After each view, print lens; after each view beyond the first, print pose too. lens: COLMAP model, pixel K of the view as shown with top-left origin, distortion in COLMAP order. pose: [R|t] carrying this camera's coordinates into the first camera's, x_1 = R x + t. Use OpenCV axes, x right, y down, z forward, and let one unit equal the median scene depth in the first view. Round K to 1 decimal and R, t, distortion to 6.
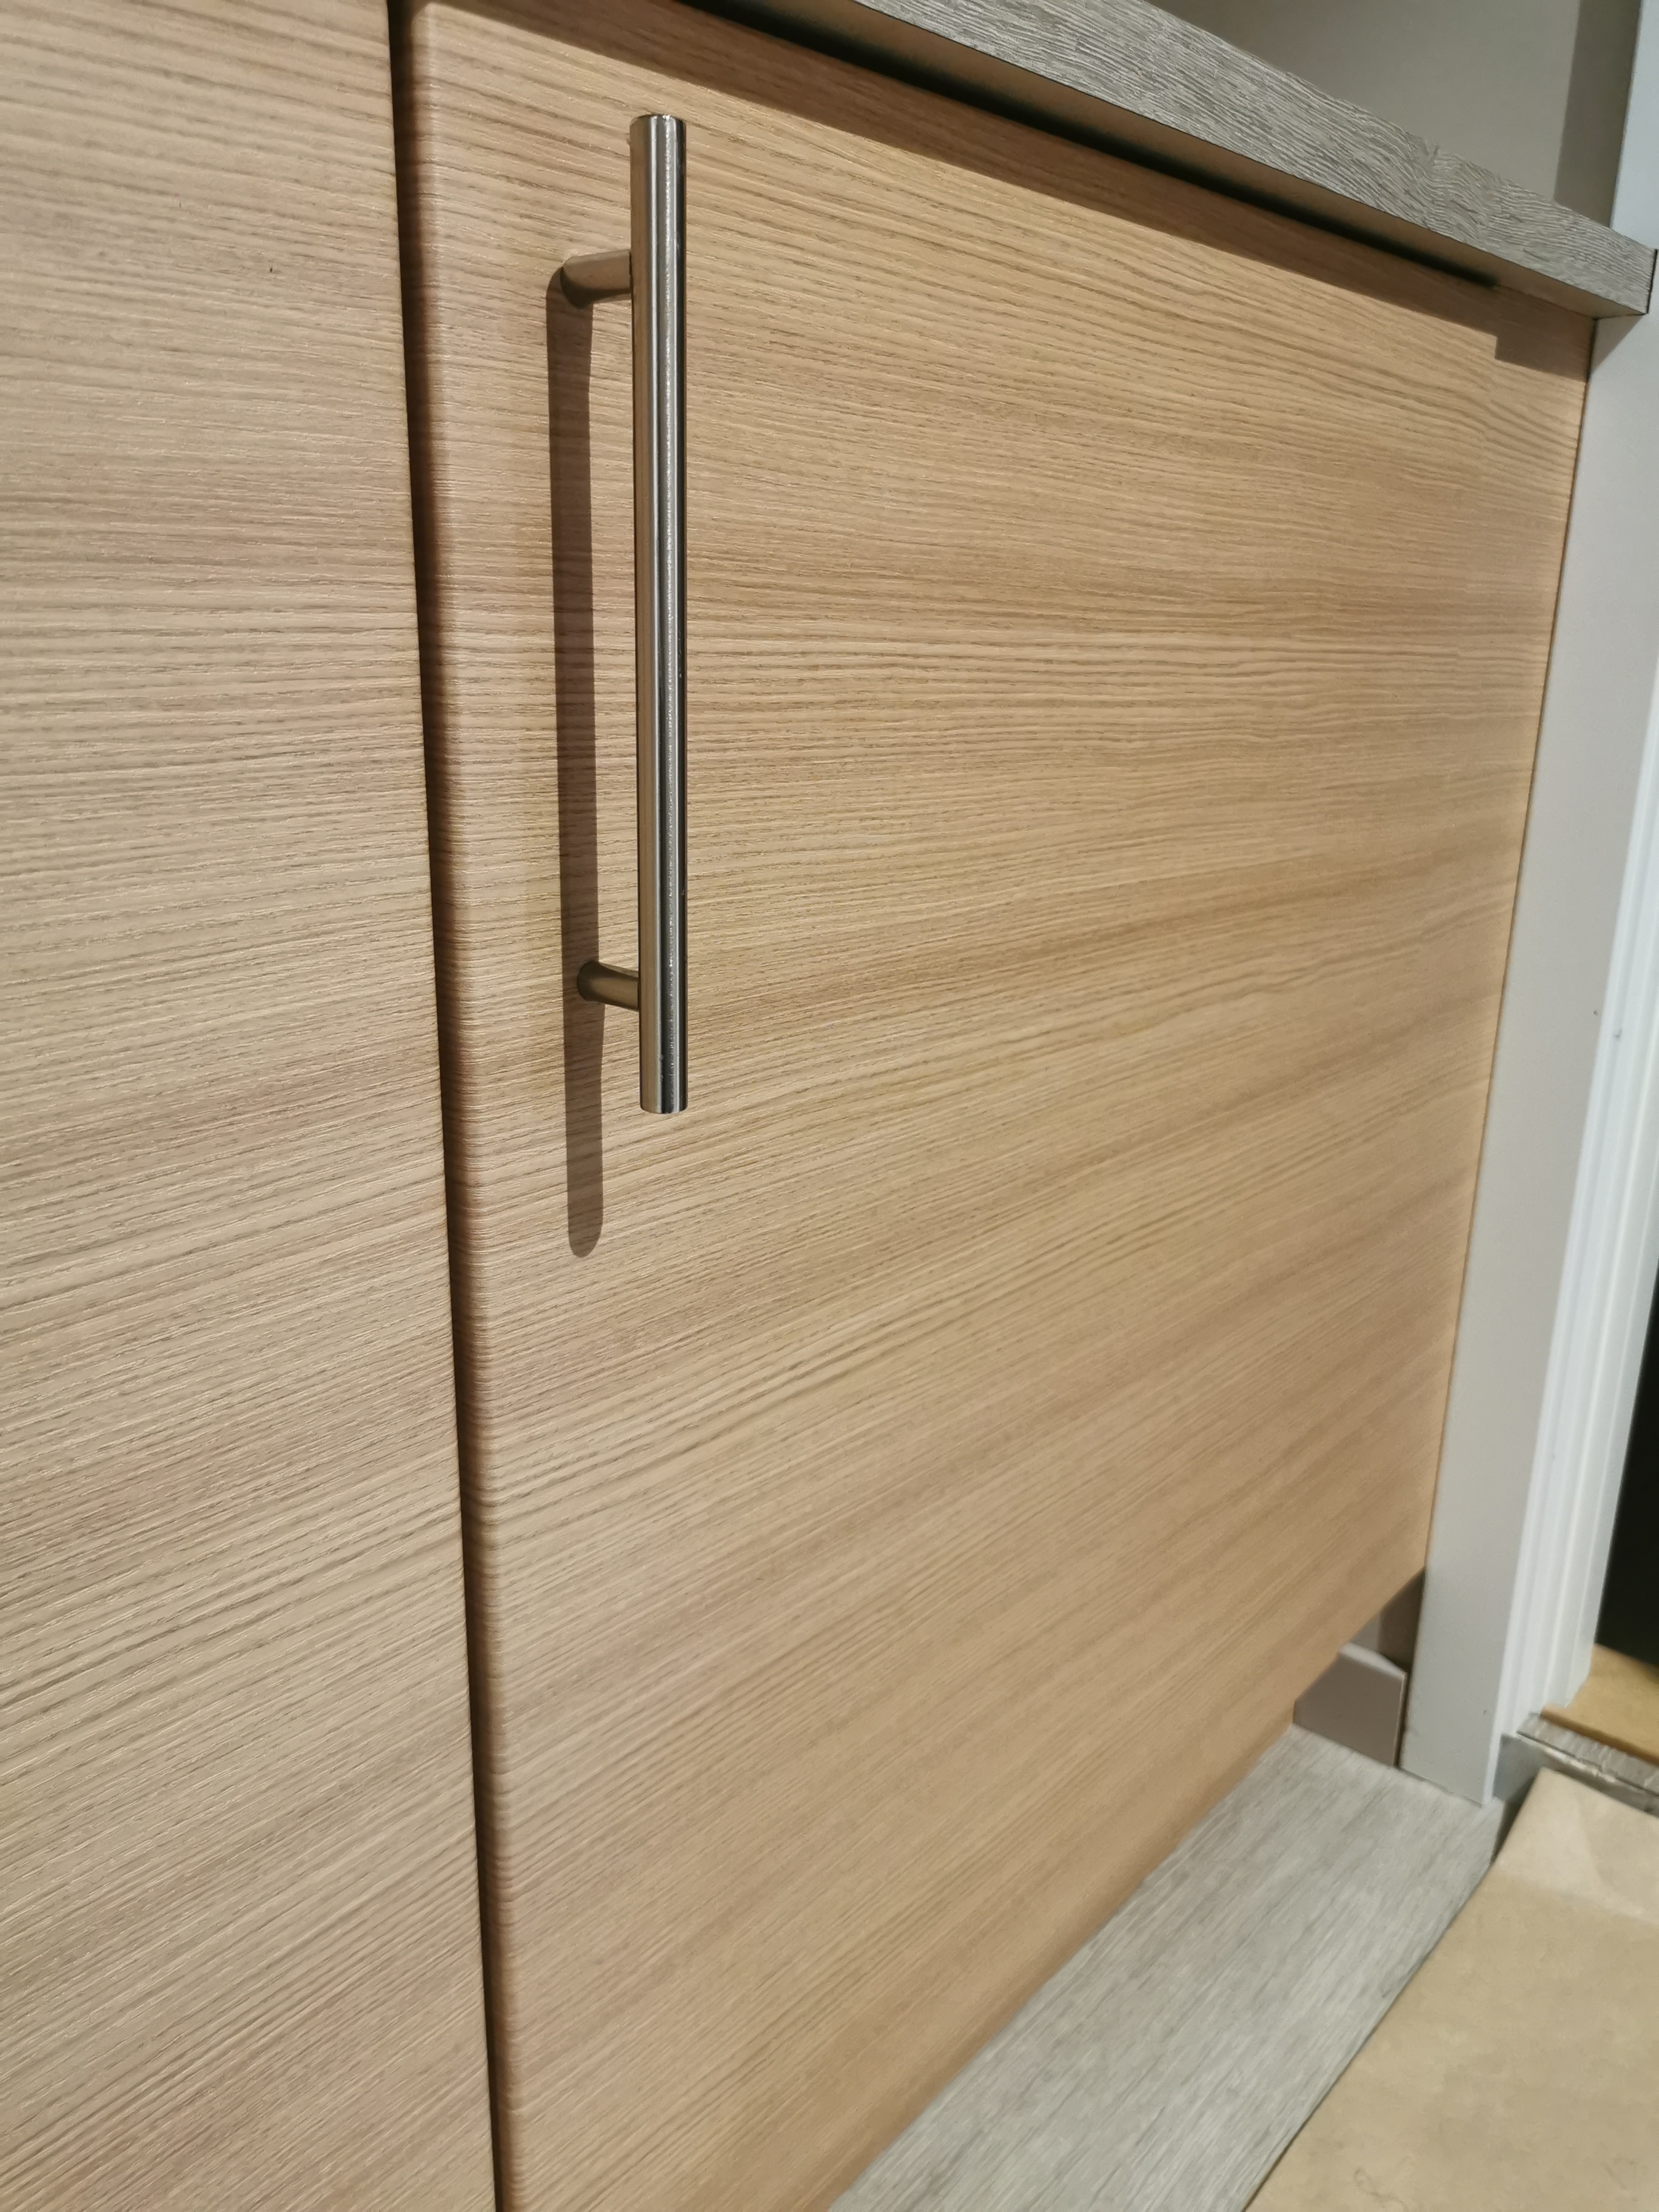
lens RADIAL K [[1728.1, 0, 827.8], [0, 1728.1, 1106.3], [0, 0, 1]] dist [0.011446, -0.000147]
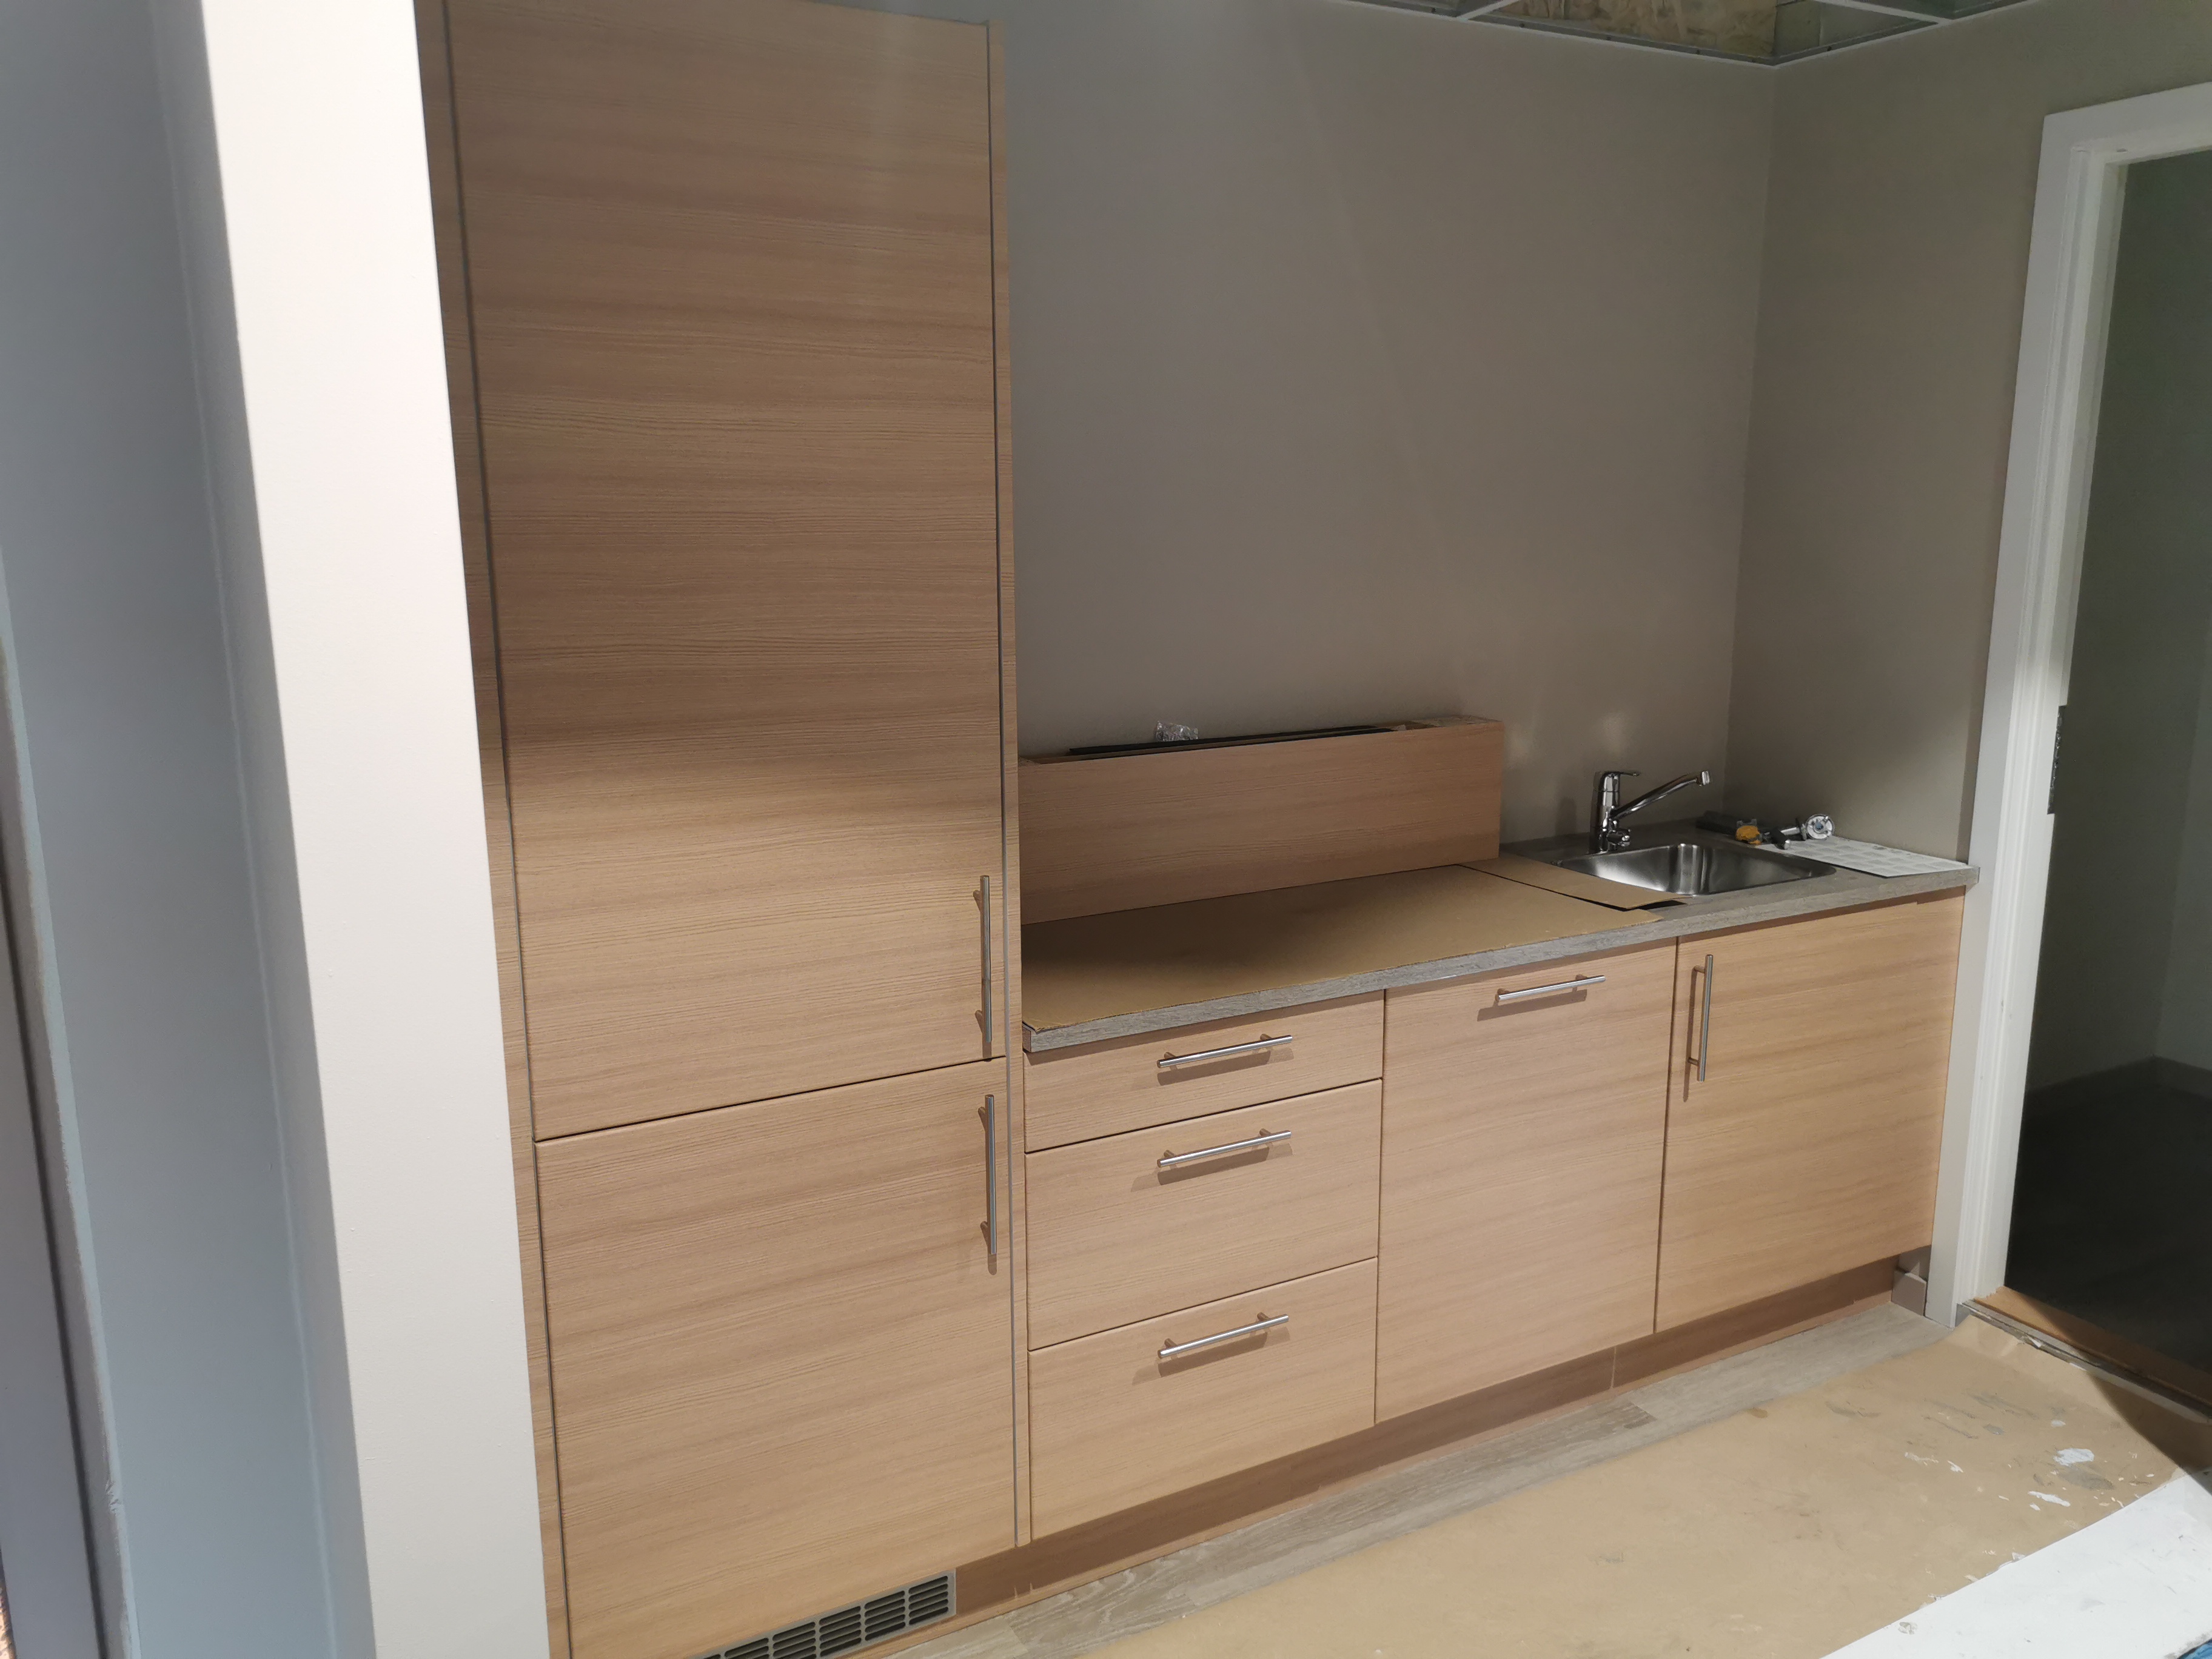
lens RADIAL K [[1728.1, 0, 1106.0], [0, 1728.1, 832.5], [0, 0, 1]] dist [0.011446, -0.000147]
pose [[0.933953, 0.047728, -0.354194, 0.072146], [-0.082641, 0.993025, -0.084099, -0.175013], [0.347709, 0.107816, 0.931383, -5.376209]]
